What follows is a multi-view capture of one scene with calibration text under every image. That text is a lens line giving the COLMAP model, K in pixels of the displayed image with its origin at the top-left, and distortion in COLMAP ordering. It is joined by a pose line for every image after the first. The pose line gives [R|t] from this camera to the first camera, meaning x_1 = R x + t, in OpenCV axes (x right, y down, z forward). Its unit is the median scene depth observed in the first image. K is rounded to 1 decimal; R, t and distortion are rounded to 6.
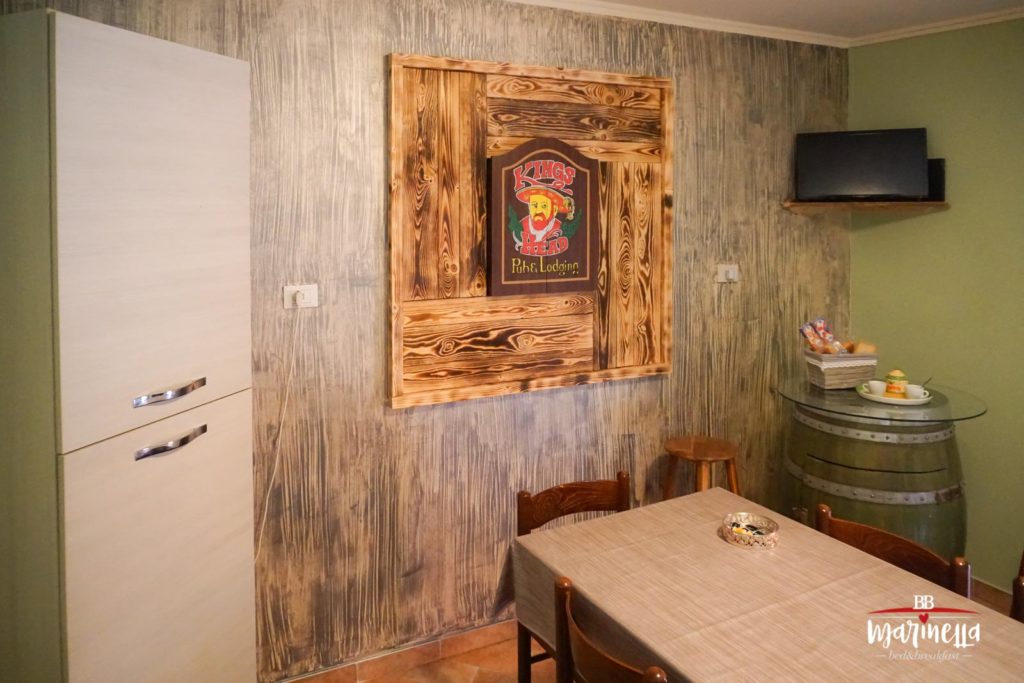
lens RADIAL K [[713.1, 0, 519.7], [0, 713.1, 239.1], [0, 0, 1]] dist [-0.018518, -0.003374]
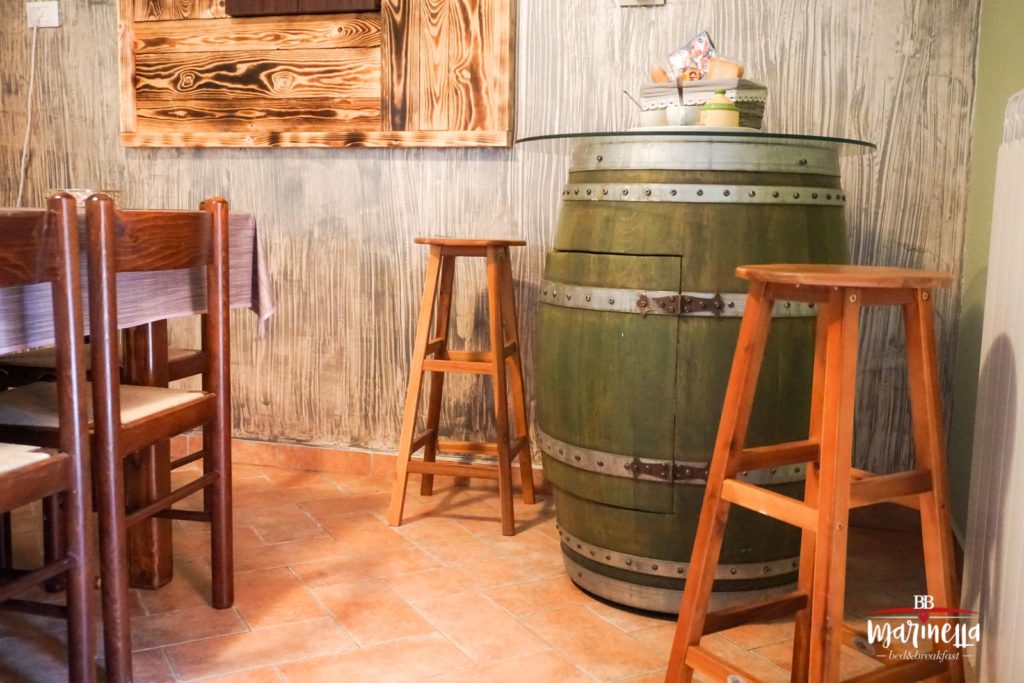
lens RADIAL K [[1003.6, 0, 512.4], [0, 1003.6, 341.2], [0, 0, 1]] dist [-0.000055, 0.000000]
pose [[0.741777, 0.105682, -0.662268, 0.935131], [-0.040420, 0.992756, 0.113147, 0.290753], [0.669428, -0.057161, 0.740675, 0.360424]]
